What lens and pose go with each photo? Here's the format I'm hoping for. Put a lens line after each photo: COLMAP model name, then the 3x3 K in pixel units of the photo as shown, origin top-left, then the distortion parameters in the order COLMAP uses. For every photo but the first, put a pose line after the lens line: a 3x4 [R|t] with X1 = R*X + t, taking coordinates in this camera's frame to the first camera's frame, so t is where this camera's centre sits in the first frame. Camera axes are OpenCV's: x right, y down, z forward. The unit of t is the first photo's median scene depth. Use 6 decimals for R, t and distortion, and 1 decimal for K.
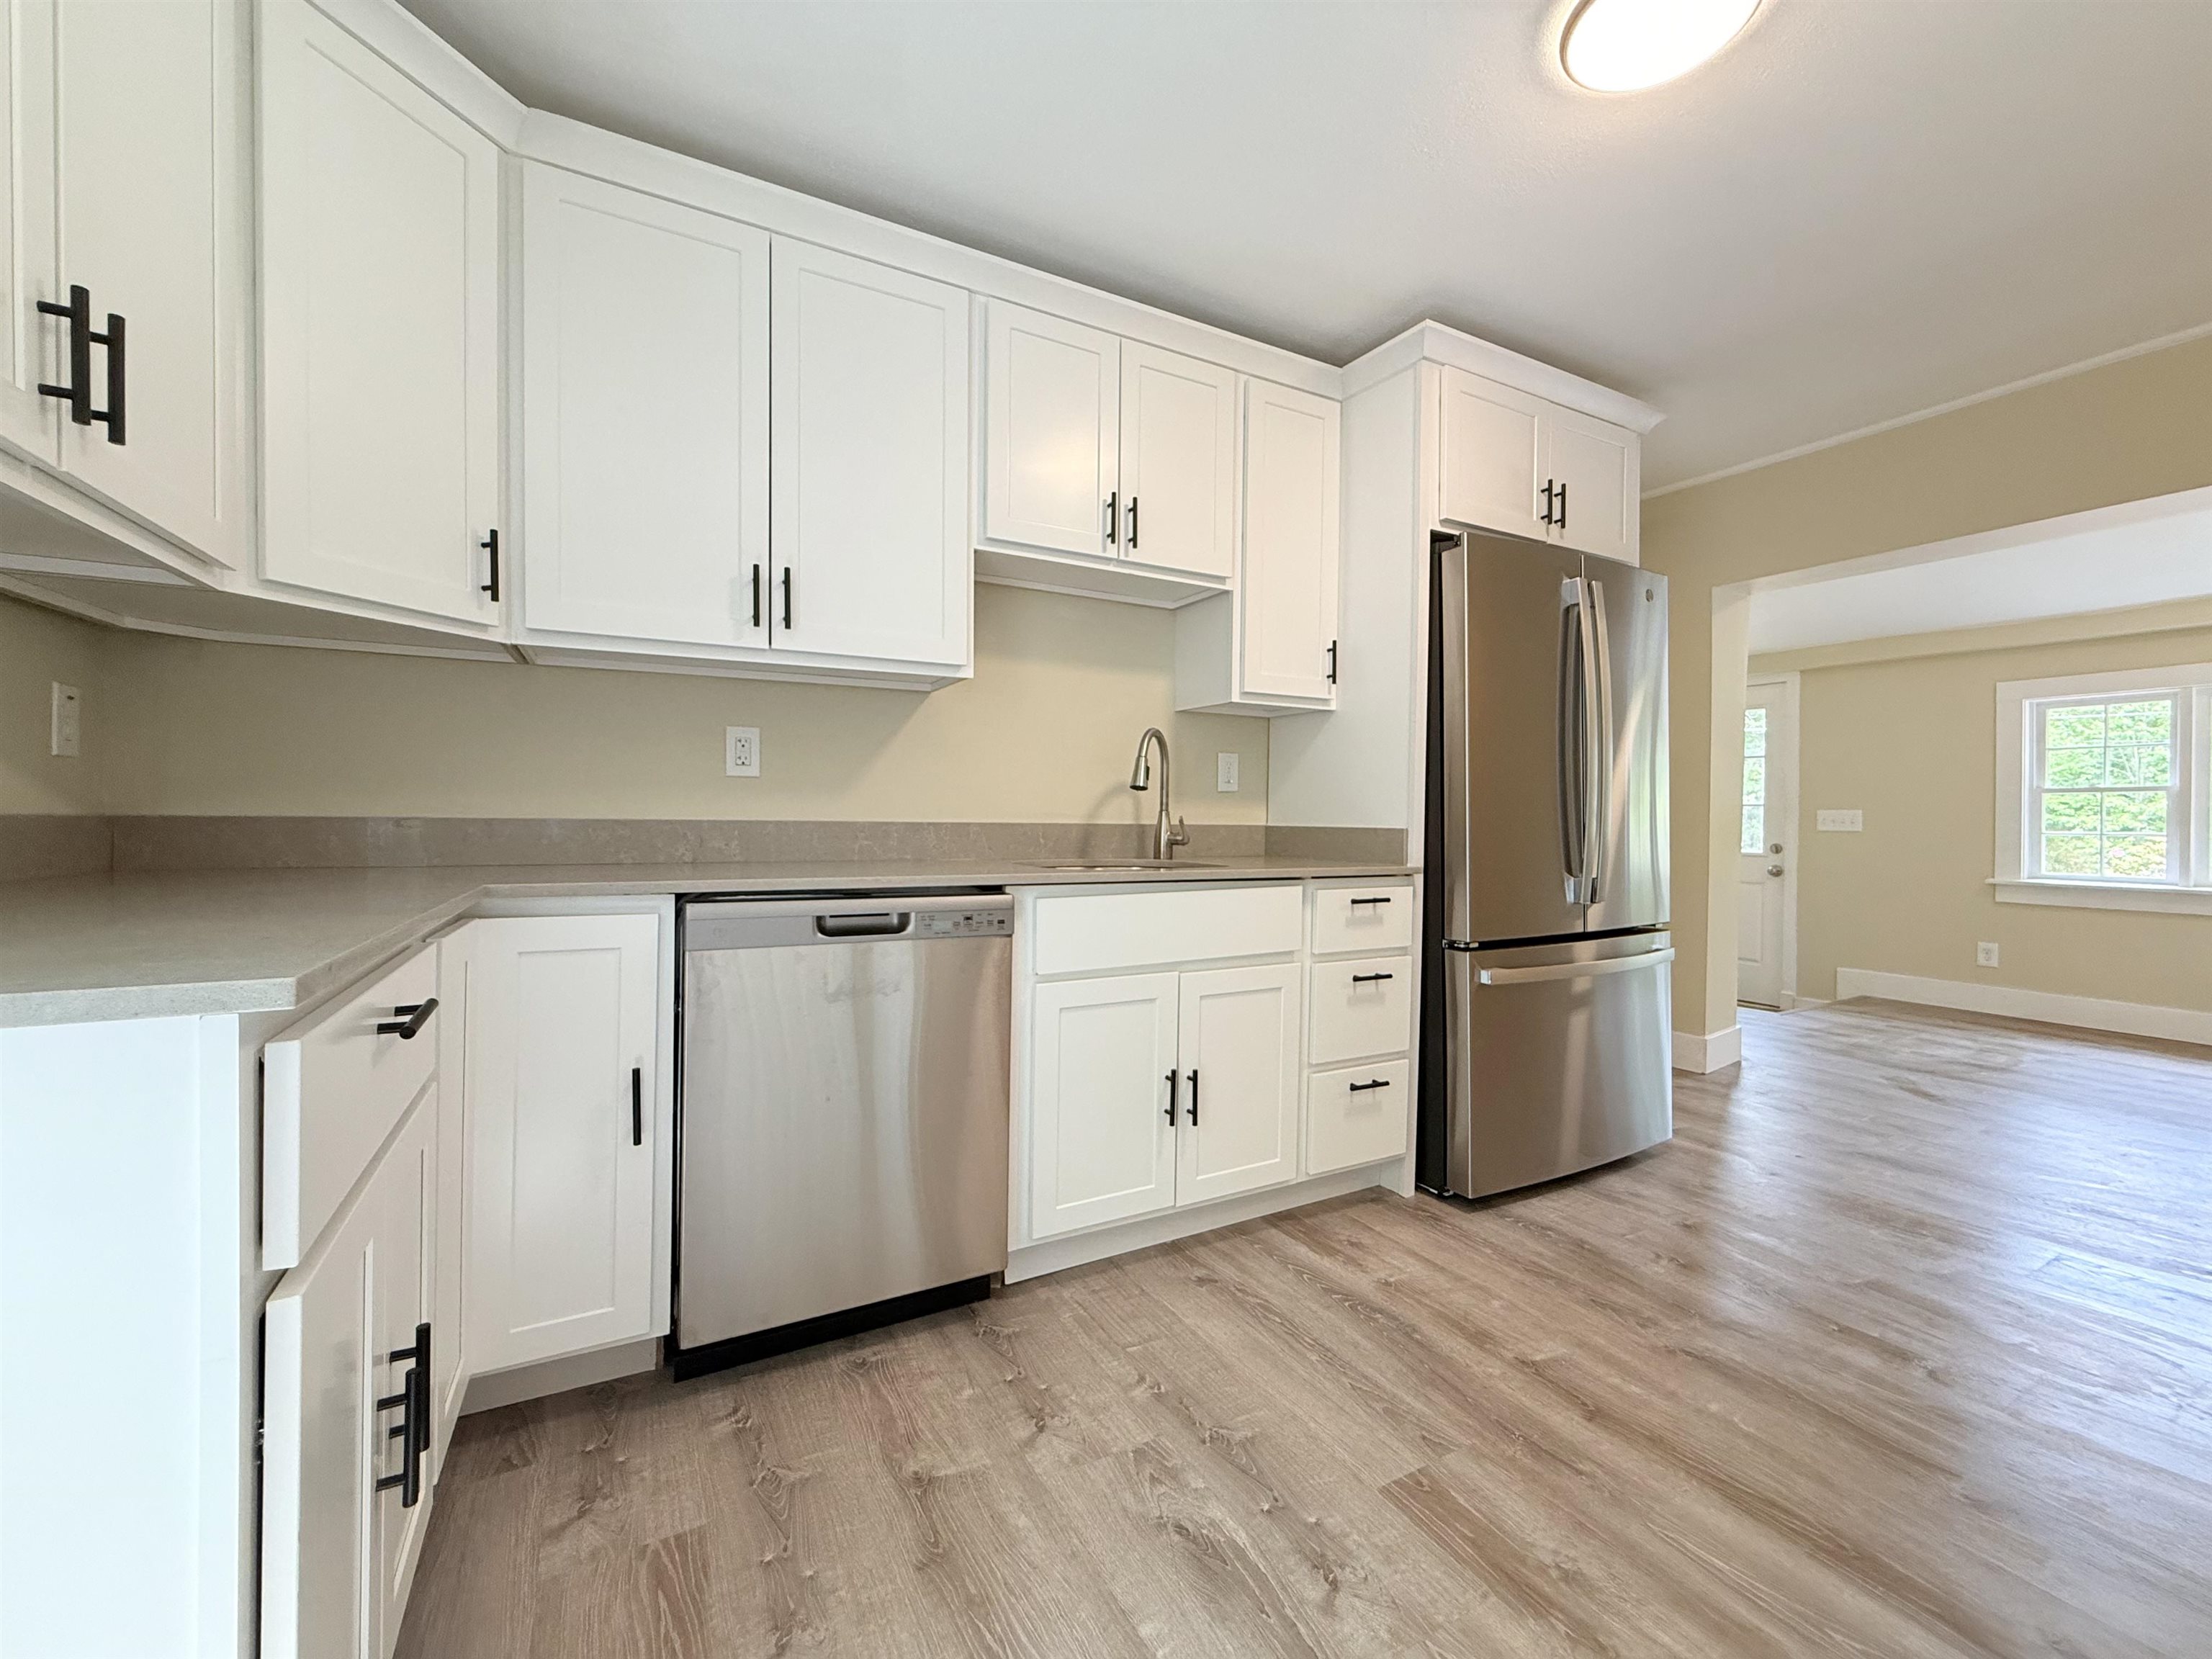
lens RADIAL K [[882.9, 0, 1100.9], [0, 882.9, 828.3], [0, 0, 1]] dist [0.000142, 0.000049]
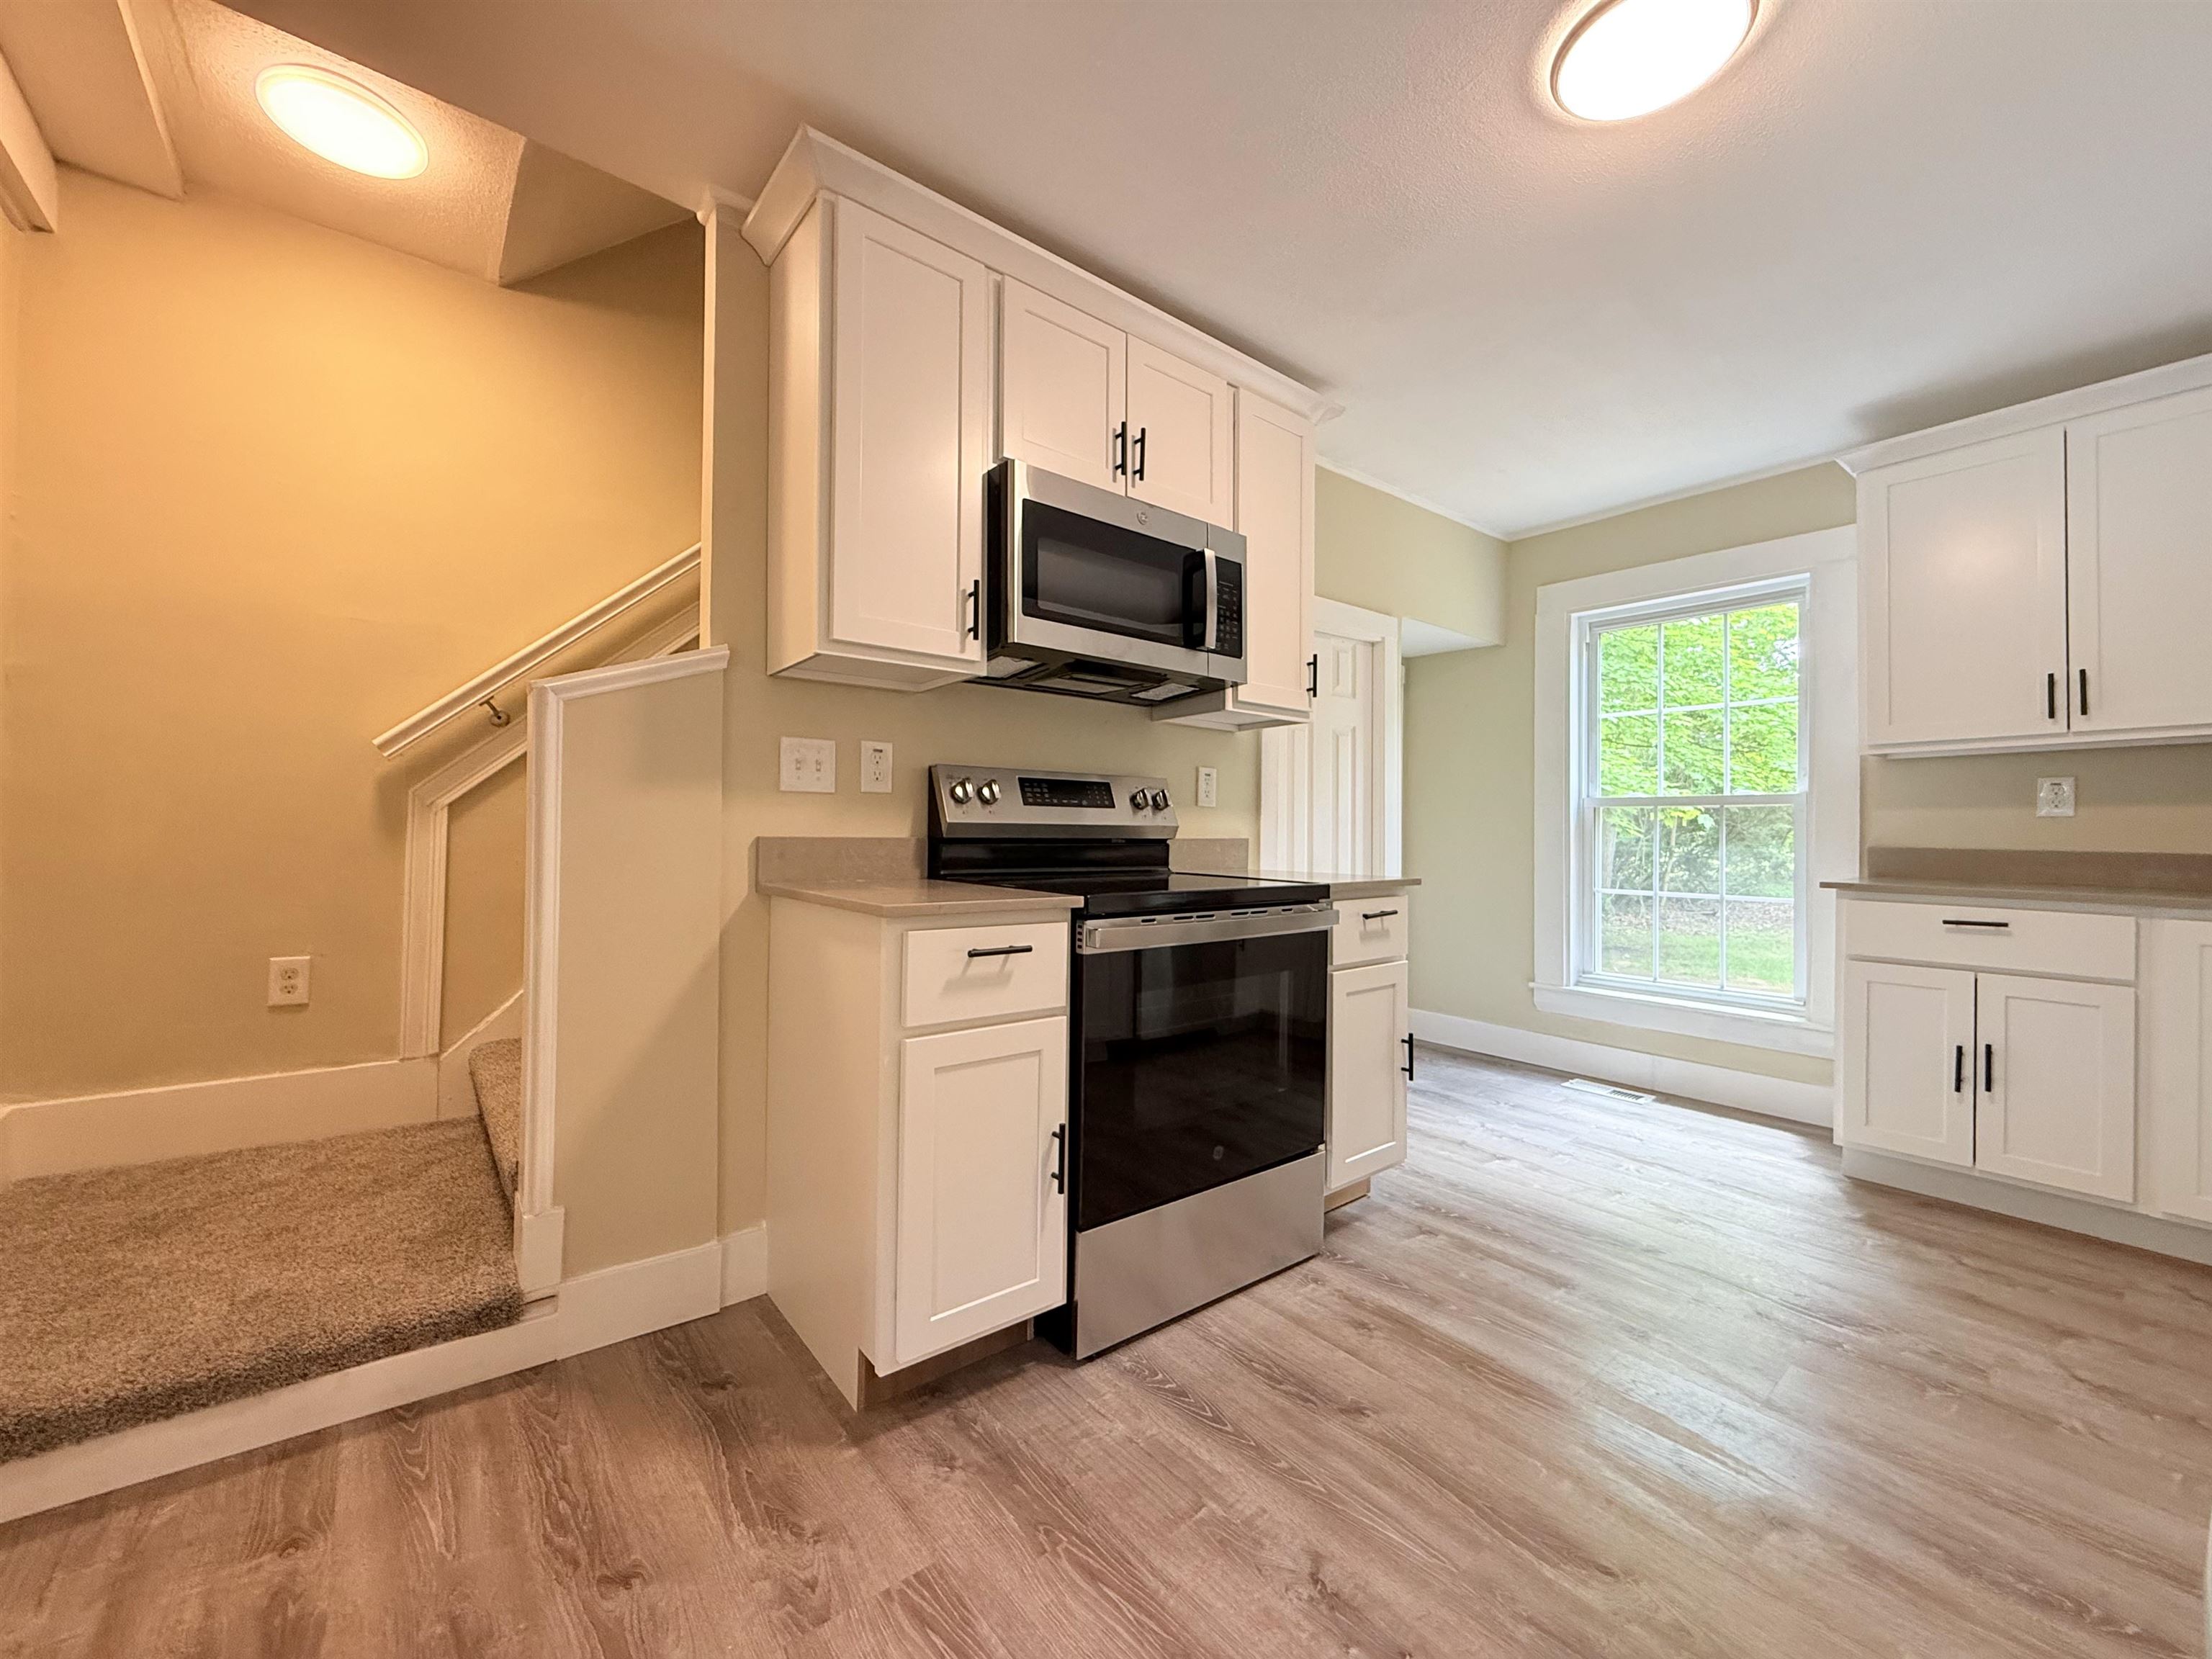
lens RADIAL K [[882.9, 0, 1096.7], [0, 882.9, 826.6], [0, 0, 1]] dist [0.000142, 0.000049]
pose [[-0.984124, -0.023889, -0.175868, 1.129491], [-0.025889, 0.999624, 0.009088, -0.019485], [0.175584, 0.013497, -0.984372, 1.509371]]
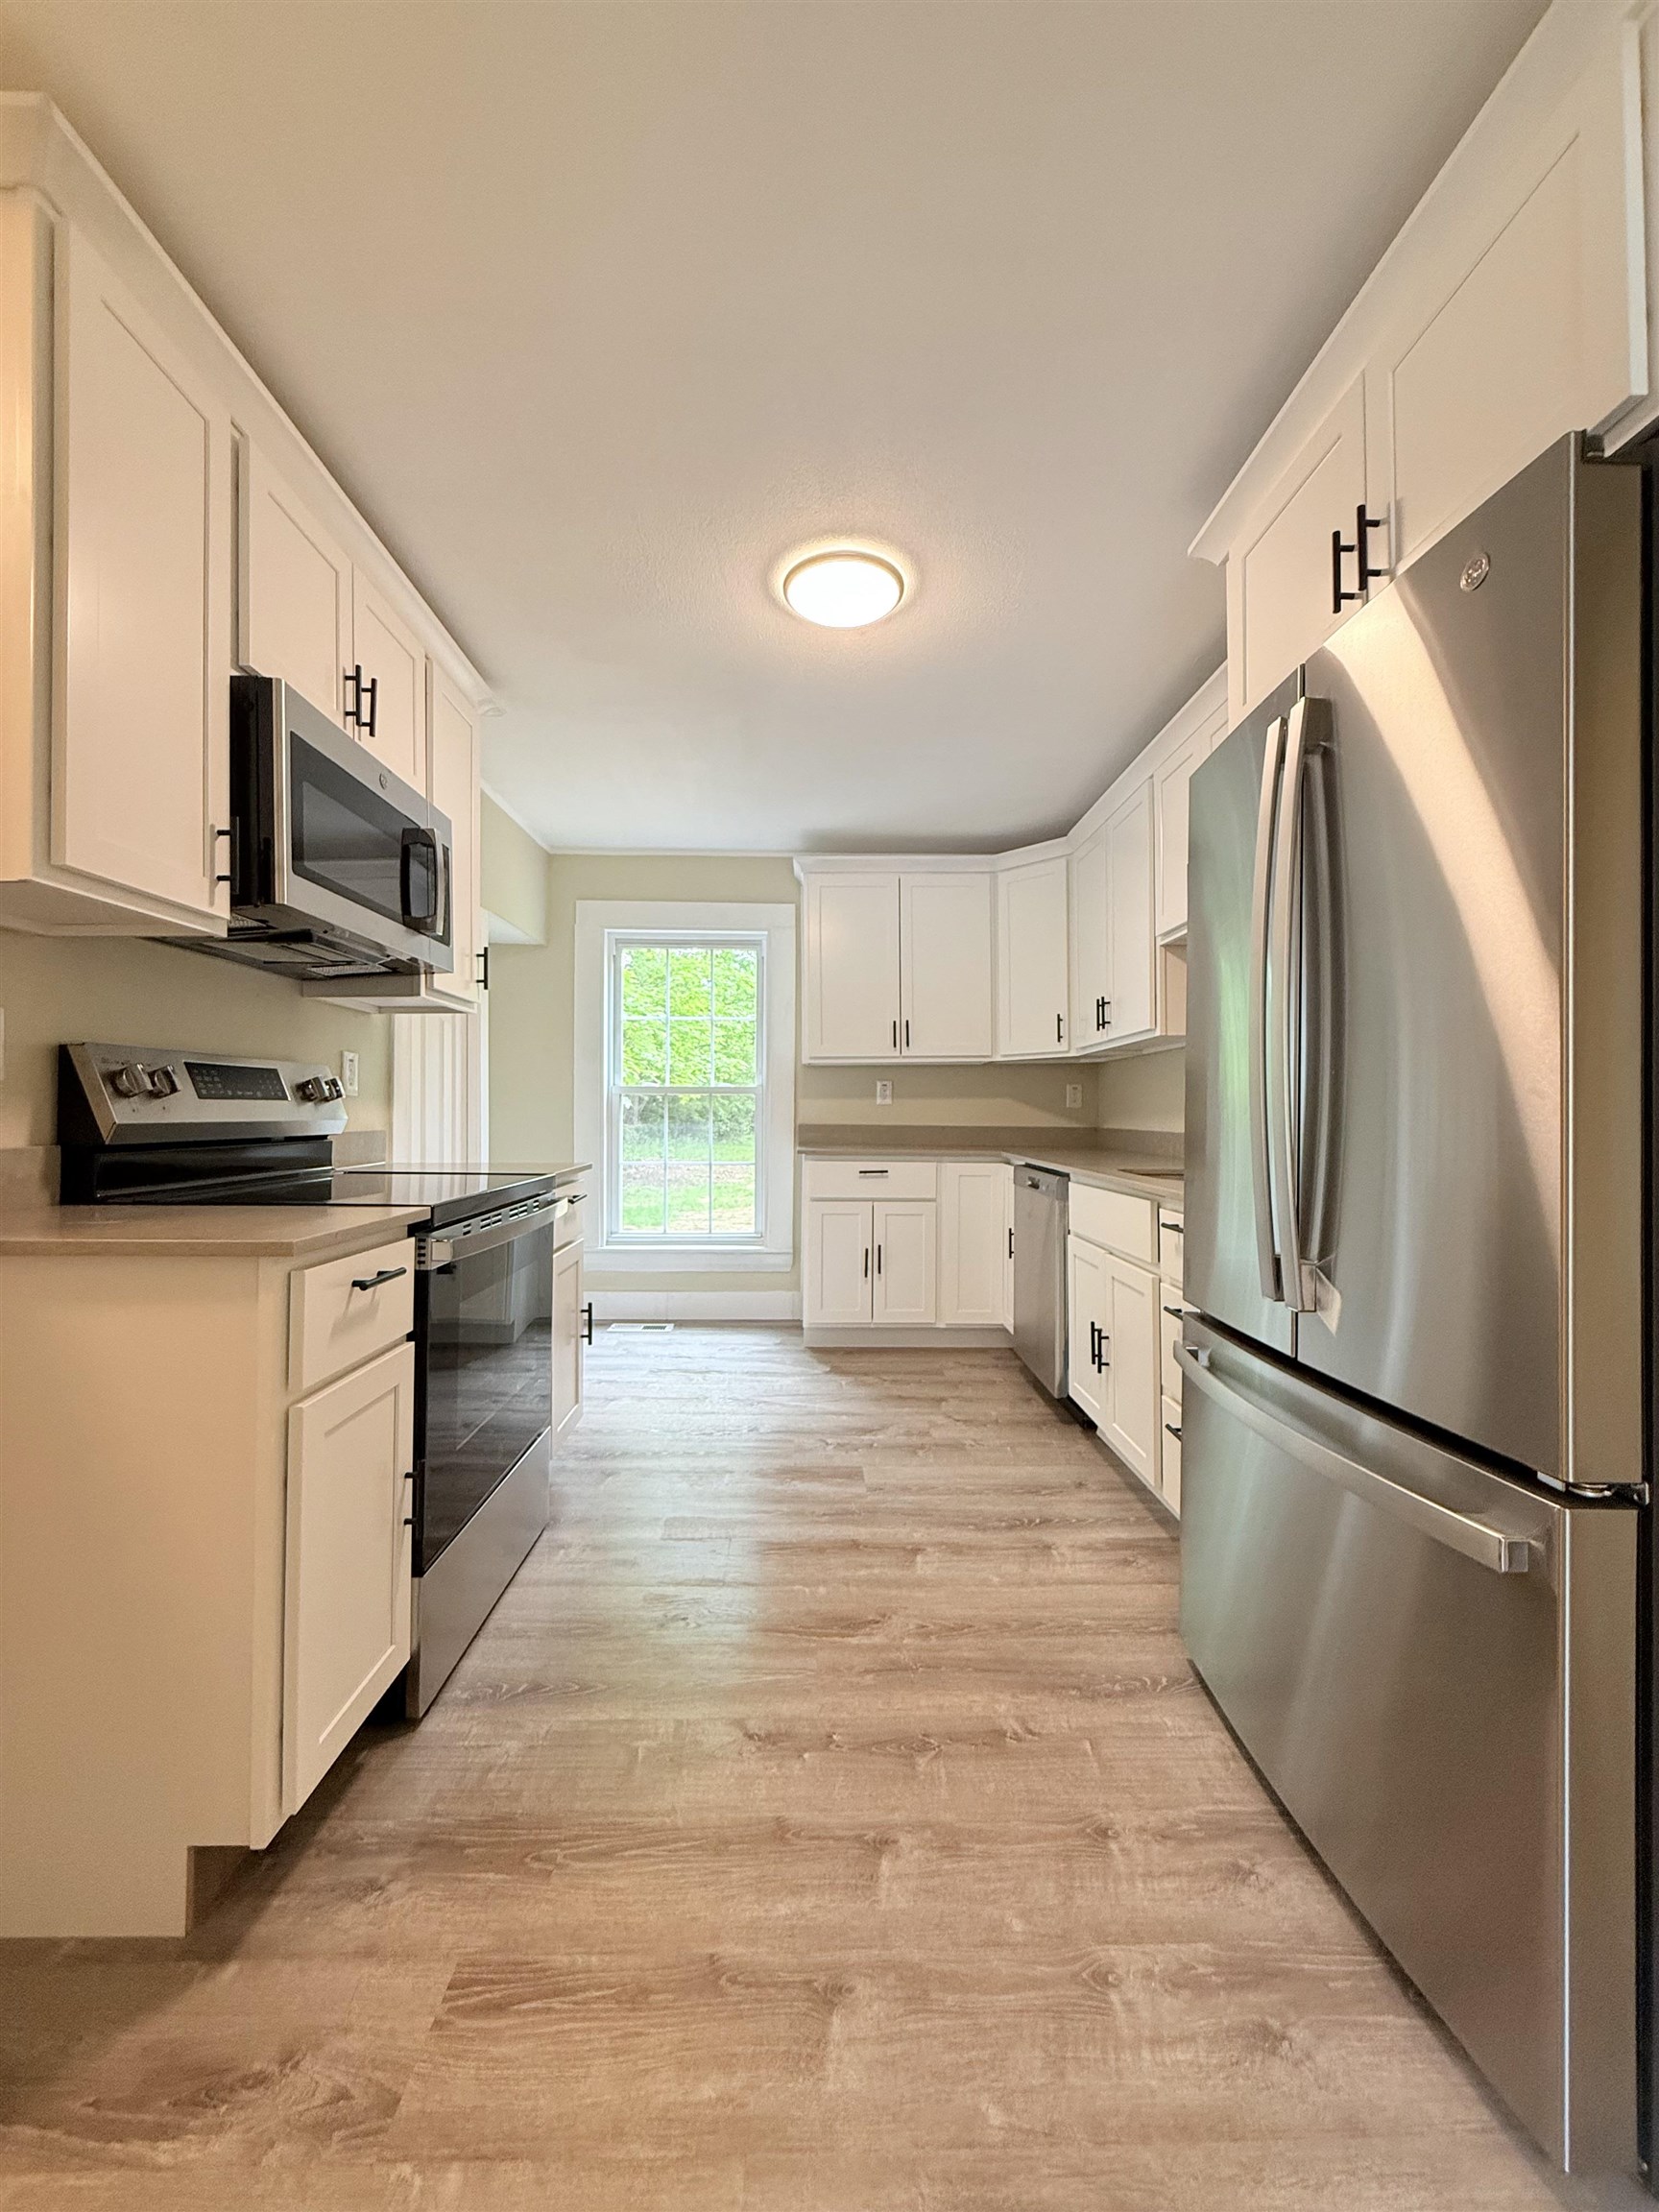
lens RADIAL K [[882.9, 0, 833.4], [0, 882.9, 1100.9], [0, 0, 1]] dist [0.000142, 0.000049]
pose [[-0.451936, -0.023855, -0.891731, 1.551082], [-0.022849, 0.999624, -0.015161, -0.034067], [0.891758, 0.013523, -0.452311, 1.327460]]
